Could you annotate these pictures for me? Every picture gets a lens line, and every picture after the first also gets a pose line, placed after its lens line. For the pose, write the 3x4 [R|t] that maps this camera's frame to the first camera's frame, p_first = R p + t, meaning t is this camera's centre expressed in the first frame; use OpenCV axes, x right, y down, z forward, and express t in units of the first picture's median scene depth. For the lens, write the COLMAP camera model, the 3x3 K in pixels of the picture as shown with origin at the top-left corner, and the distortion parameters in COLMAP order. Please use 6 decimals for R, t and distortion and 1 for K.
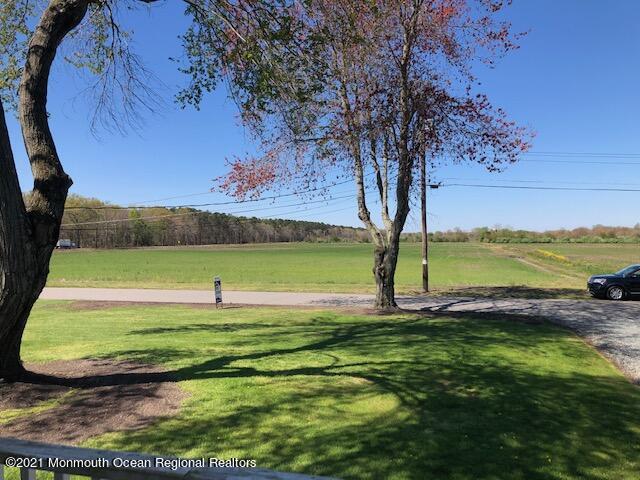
lens RADIAL K [[522.2, 0, 319.0], [0, 522.2, 245.9], [0, 0, 1]] dist [0.028846, -0.020635]
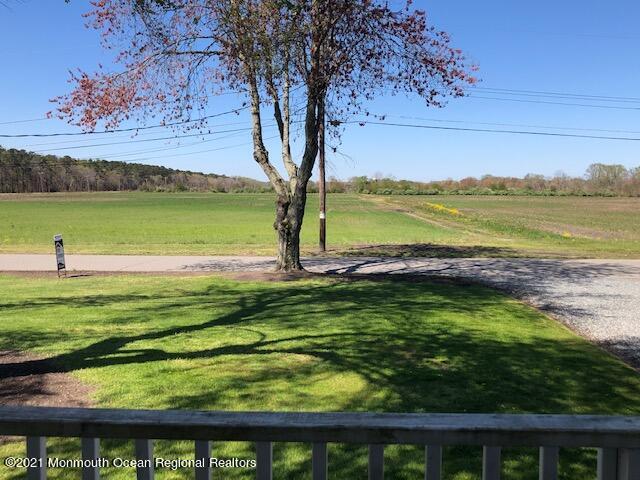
lens RADIAL K [[656.0, 0, 330.2], [0, 656.0, 240.2], [0, 0, 1]] dist [0.027117, 0.000000]
pose [[0.968081, -0.007703, 0.250520, -0.082080], [-0.008703, 0.997892, 0.064317, 0.005734], [-0.250487, -0.064444, 0.965973, 0.011085]]
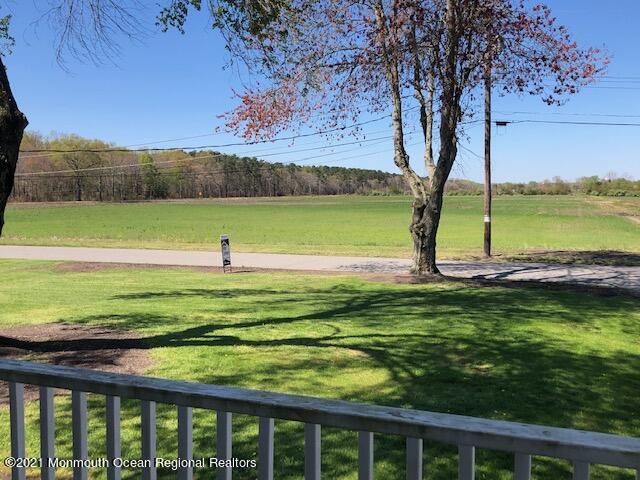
lens RADIAL K [[656.0, 0, 316.1], [0, 656.0, 245.4], [0, 0, 1]] dist [0.027117, 0.000000]
pose [[0.996151, 0.011409, -0.086911, 0.061633], [-0.005321, 0.997535, 0.069967, 0.003007], [0.087495, -0.069235, 0.993756, -0.039786]]
